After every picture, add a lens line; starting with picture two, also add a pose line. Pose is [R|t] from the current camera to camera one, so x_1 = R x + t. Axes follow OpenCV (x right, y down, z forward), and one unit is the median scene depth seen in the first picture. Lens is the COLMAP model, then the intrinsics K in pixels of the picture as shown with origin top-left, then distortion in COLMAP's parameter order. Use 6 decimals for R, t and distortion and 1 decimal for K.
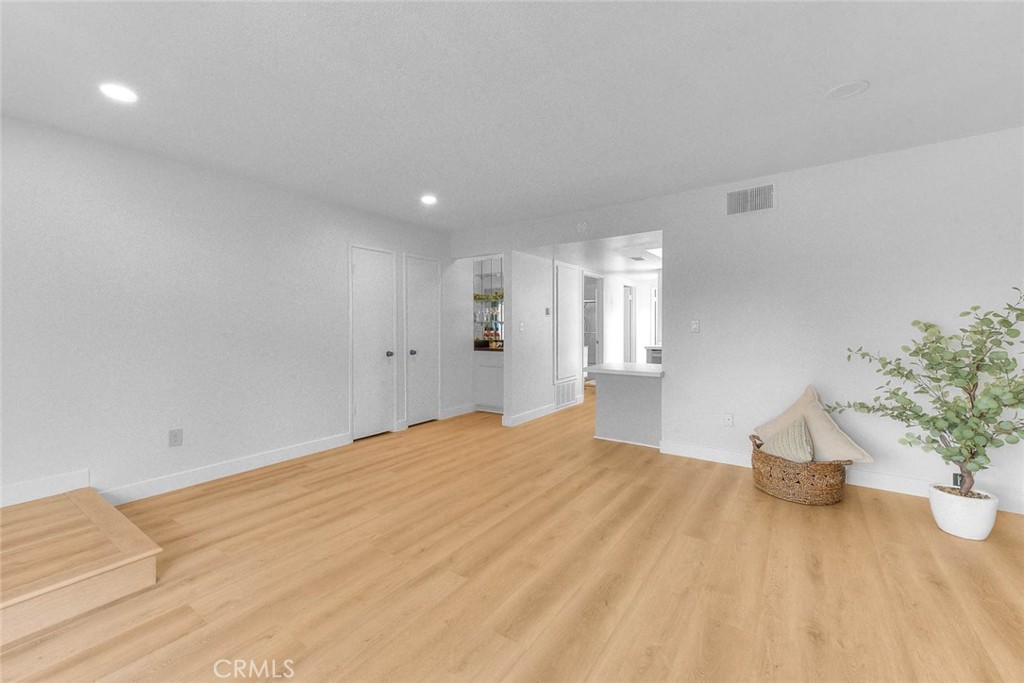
lens RADIAL K [[419.0, 0, 514.8], [0, 419.0, 327.3], [0, 0, 1]] dist [0.021119, -0.000277]
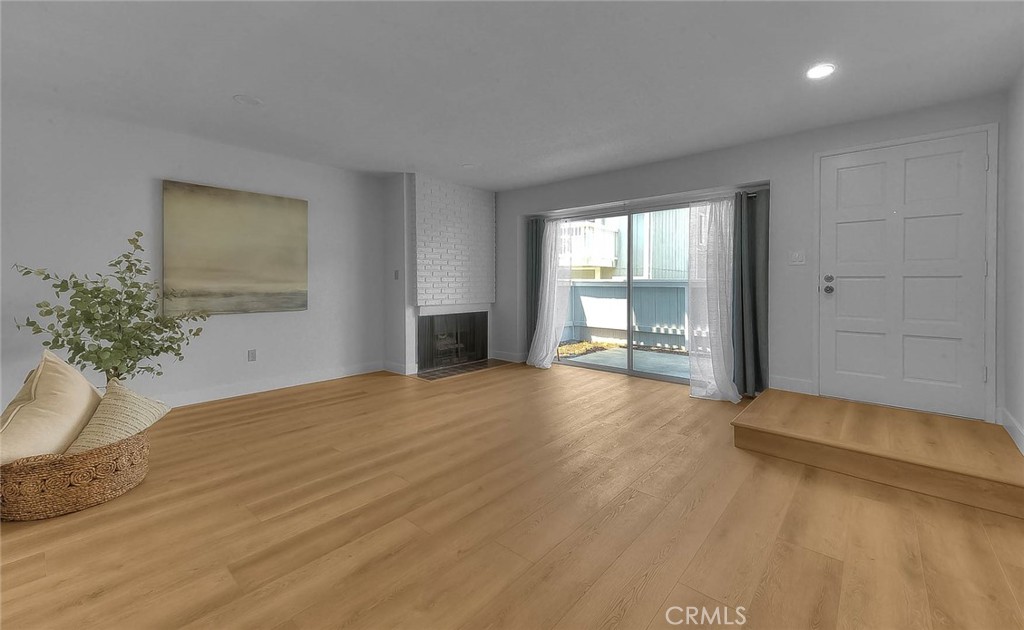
lens RADIAL K [[418.4, 0, 516.8], [0, 418.4, 279.6], [0, 0, 1]] dist [0.024962, 0.000098]
pose [[-0.995481, 0.003262, 0.094905, -0.159243], [0.003590, 0.999988, 0.003281, 0.016775], [-0.094893, 0.003607, -0.995481, 1.692248]]
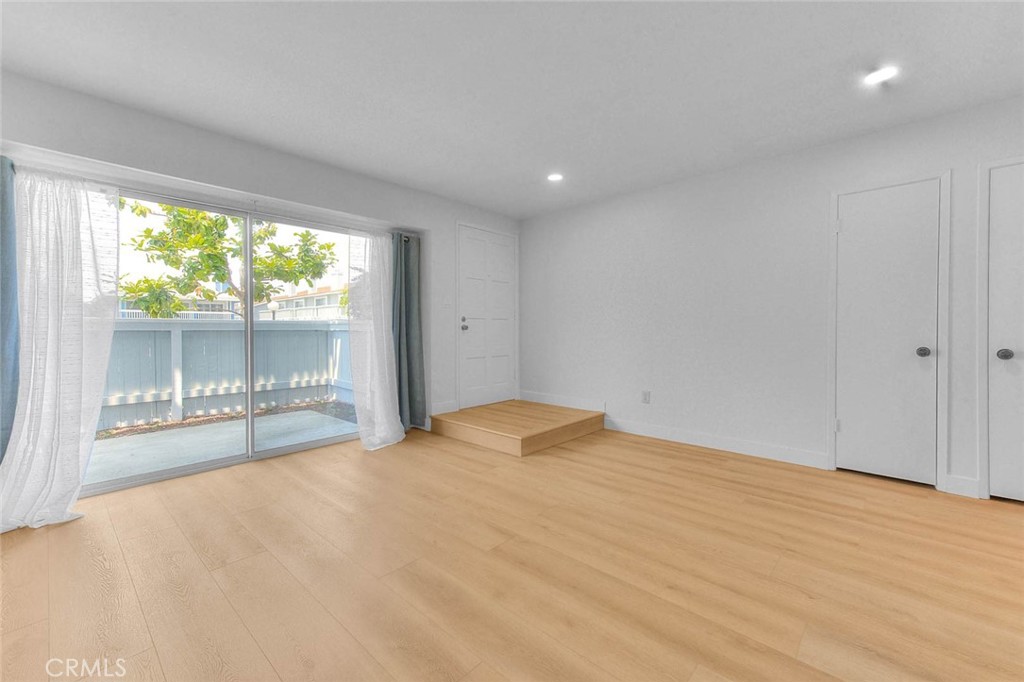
lens RADIAL K [[419.0, 0, 503.5], [0, 419.0, 330.7], [0, 0, 1]] dist [0.021119, -0.000277]
pose [[-0.140173, 0.012739, -0.990045, 0.580184], [-0.003094, 0.999907, 0.013304, 0.043543], [0.990122, 0.004928, -0.140120, 0.792877]]
